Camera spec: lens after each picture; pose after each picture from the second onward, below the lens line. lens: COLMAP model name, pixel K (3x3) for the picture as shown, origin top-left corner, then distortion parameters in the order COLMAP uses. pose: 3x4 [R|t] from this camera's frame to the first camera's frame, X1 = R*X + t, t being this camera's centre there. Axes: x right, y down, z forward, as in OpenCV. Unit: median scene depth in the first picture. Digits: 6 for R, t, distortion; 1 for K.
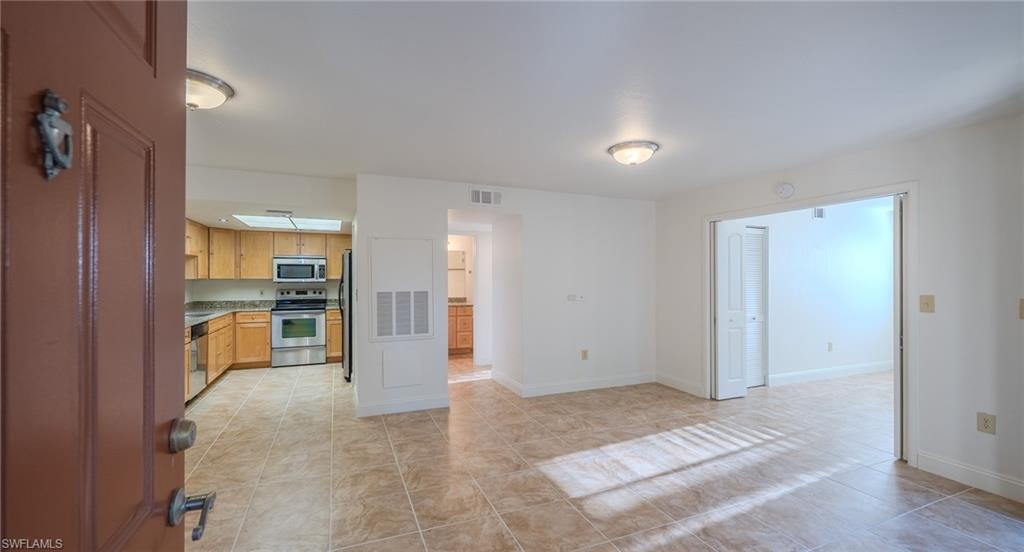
lens RADIAL K [[422.8, 0, 512.0], [0, 422.8, 276.0], [0, 0, 1]] dist [-0.000618, -0.000055]
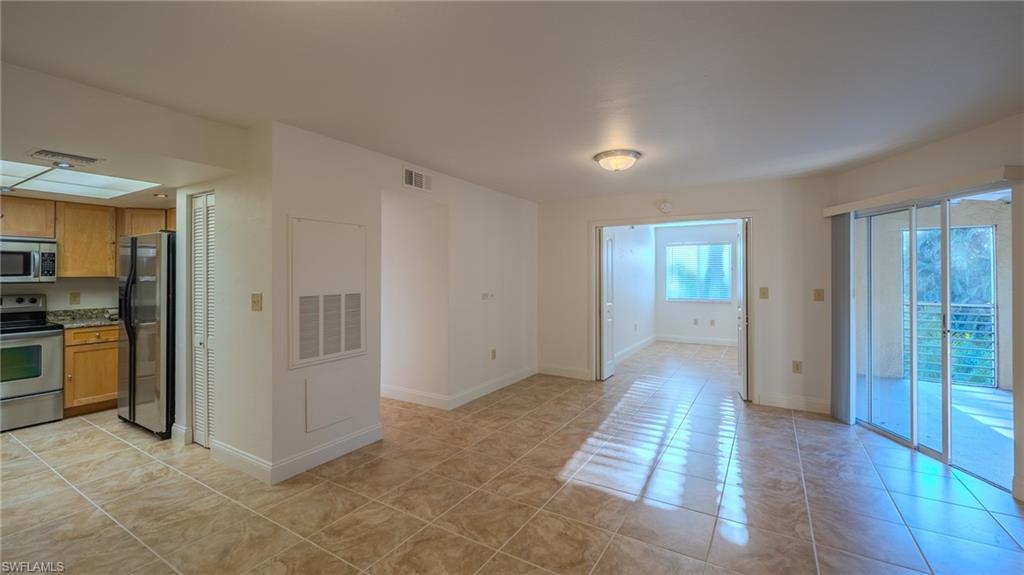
lens RADIAL K [[424.7, 0, 514.0], [0, 424.7, 269.9], [0, 0, 1]] dist [-0.000279, 0.000063]
pose [[0.803753, 0.007153, 0.594920, -0.442049], [-0.003665, 0.999968, -0.007072, -0.001887], [-0.594951, 0.003504, 0.803754, 0.222604]]
